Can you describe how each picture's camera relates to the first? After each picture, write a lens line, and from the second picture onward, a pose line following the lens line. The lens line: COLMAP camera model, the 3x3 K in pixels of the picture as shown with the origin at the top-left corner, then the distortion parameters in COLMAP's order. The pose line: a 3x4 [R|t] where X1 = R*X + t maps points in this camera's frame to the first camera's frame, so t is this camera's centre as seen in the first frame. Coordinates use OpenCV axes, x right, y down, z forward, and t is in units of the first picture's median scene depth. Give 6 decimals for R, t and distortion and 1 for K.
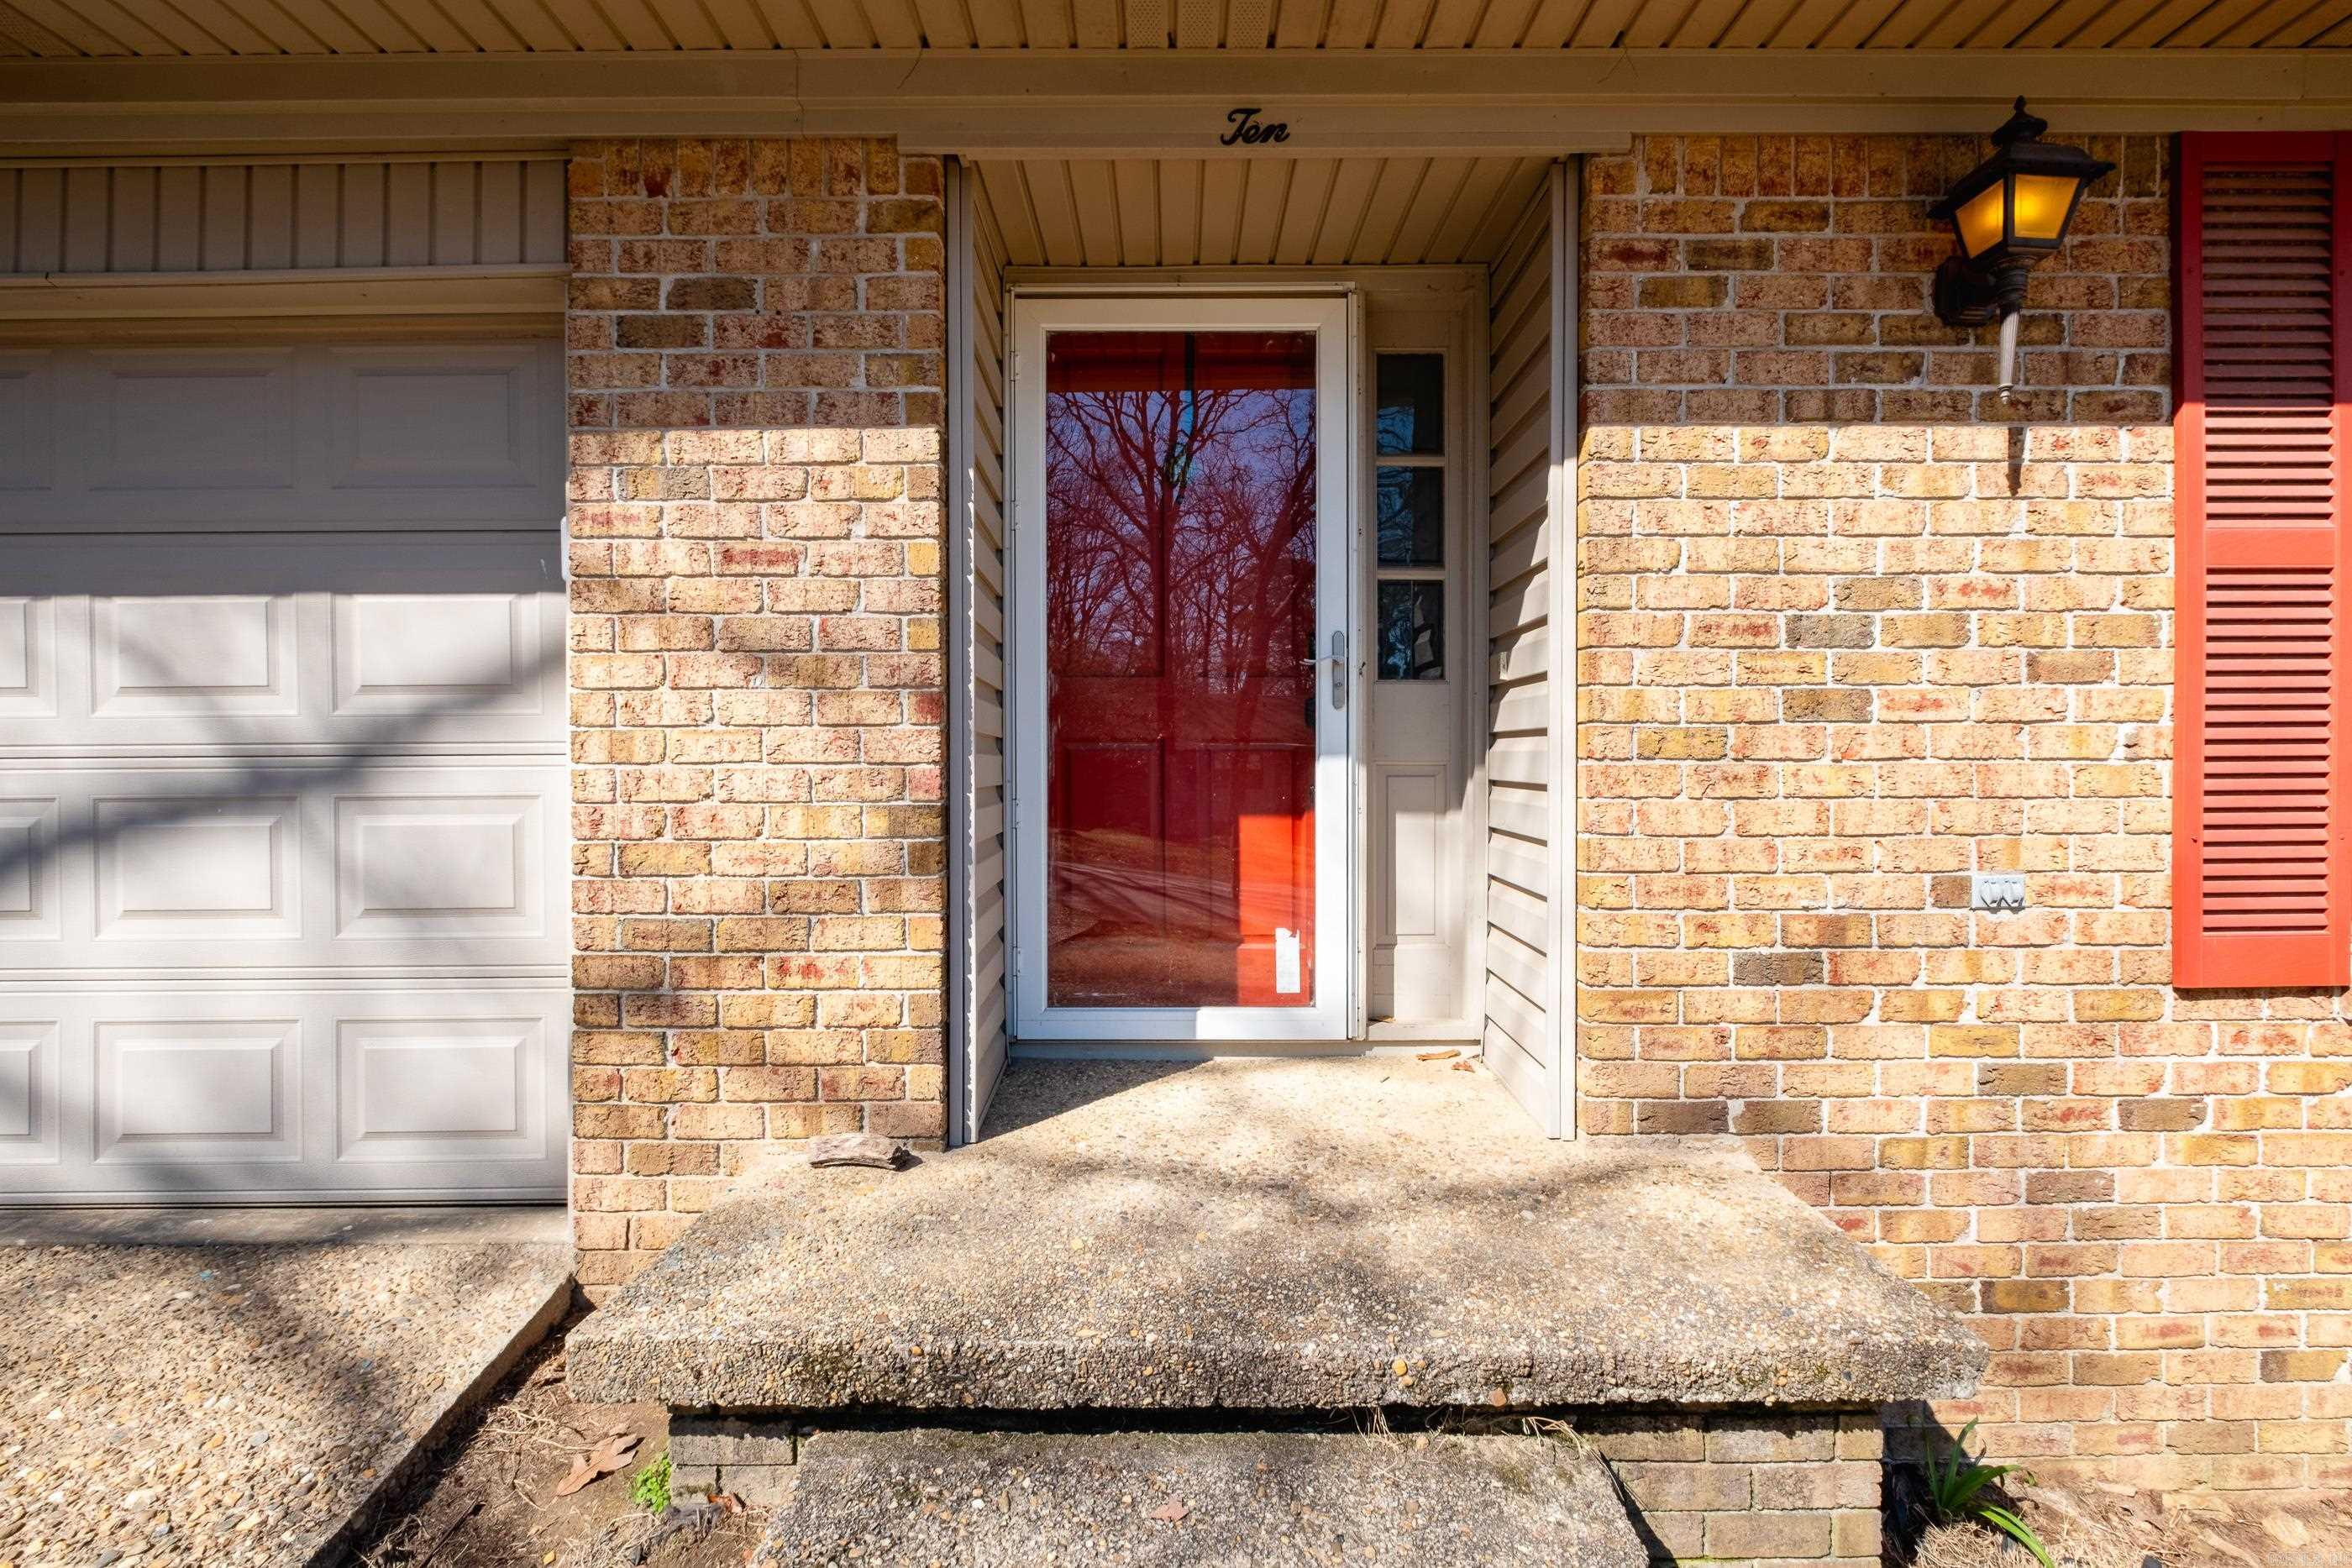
lens RADIAL K [[1359.3, 0, 1173.3], [0, 1359.3, 837.4], [0, 0, 1]] dist [0.007805, -0.012073]
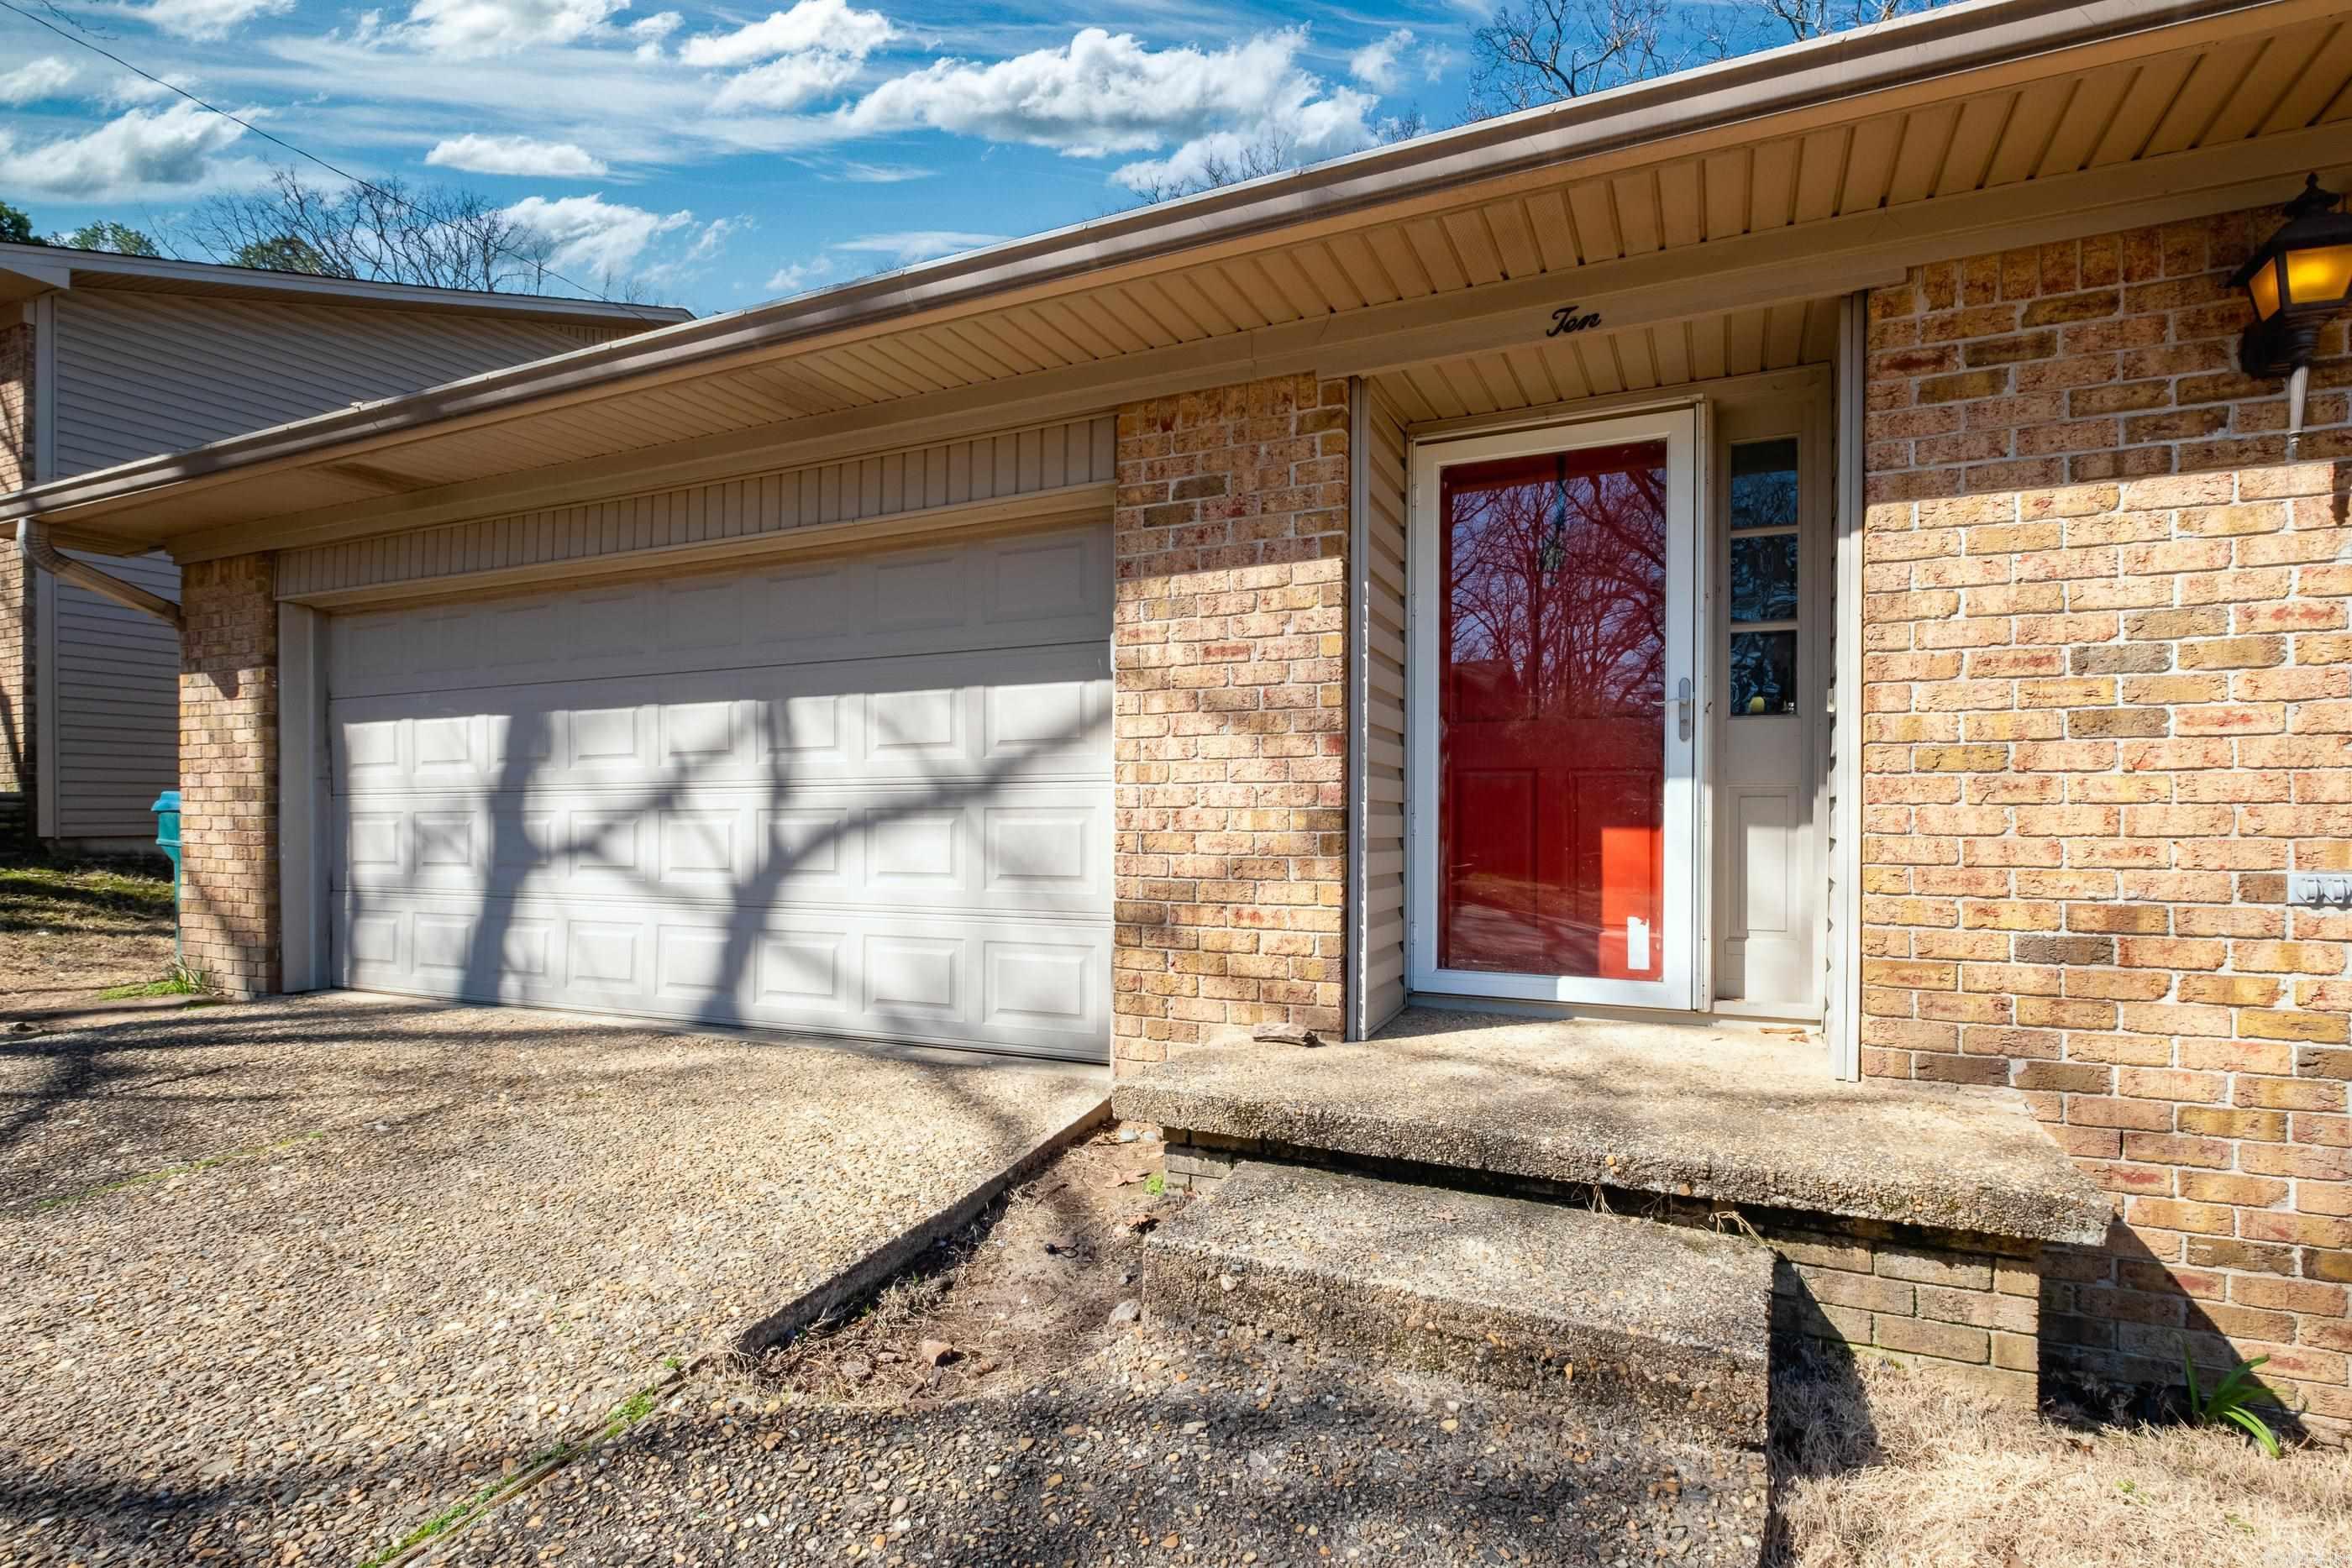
lens RADIAL K [[1359.3, 0, 1173.3], [0, 1359.3, 837.4], [0, 0, 1]] dist [0.007805, -0.012073]
pose [[0.934399, -0.005091, -0.356191, 0.153878], [-0.009763, 0.999156, -0.039891, 0.056185], [0.356093, 0.040752, 0.933561, -0.373929]]
